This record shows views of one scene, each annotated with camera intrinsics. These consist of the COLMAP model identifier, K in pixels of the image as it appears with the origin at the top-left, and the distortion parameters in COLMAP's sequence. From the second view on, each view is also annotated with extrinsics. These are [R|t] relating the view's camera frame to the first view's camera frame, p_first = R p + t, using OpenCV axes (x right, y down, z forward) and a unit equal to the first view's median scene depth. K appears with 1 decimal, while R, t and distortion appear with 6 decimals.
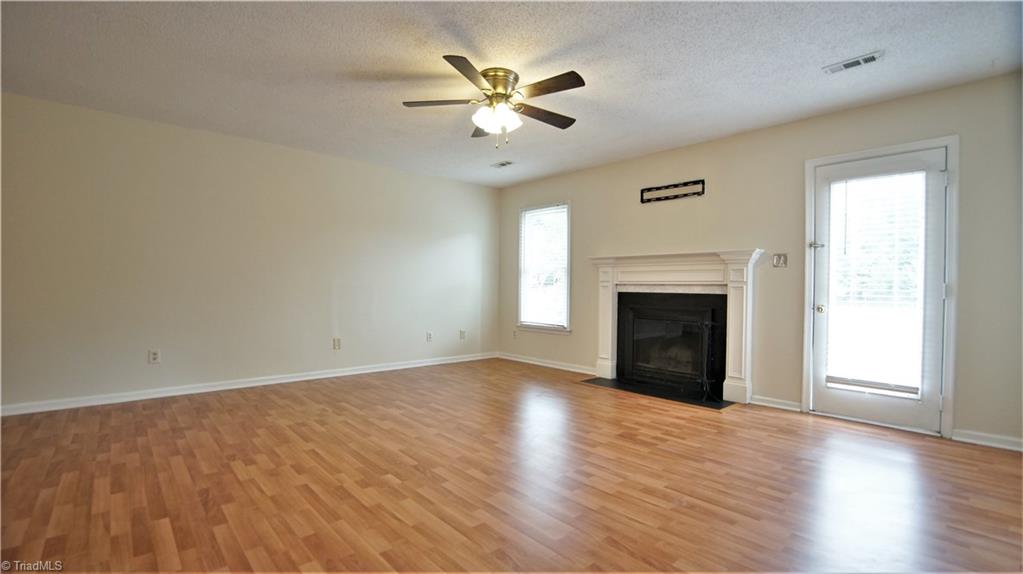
lens RADIAL K [[425.3, 0, 515.9], [0, 425.3, 290.1], [0, 0, 1]] dist [-0.049650, 0.000156]
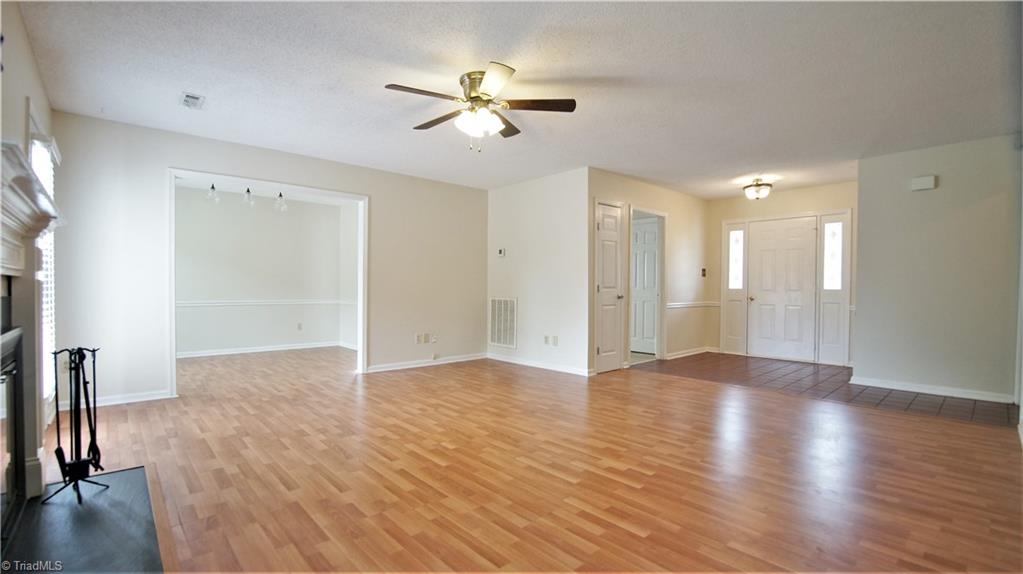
lens RADIAL K [[453.4, 0, 509.8], [0, 453.4, 294.5], [0, 0, 1]] dist [-0.040292, 0.007378]
pose [[-0.999656, -0.023450, 0.011759, -0.127819], [-0.023162, 0.999441, 0.024090, -0.023394], [-0.012317, 0.023809, -0.999641, 2.038288]]
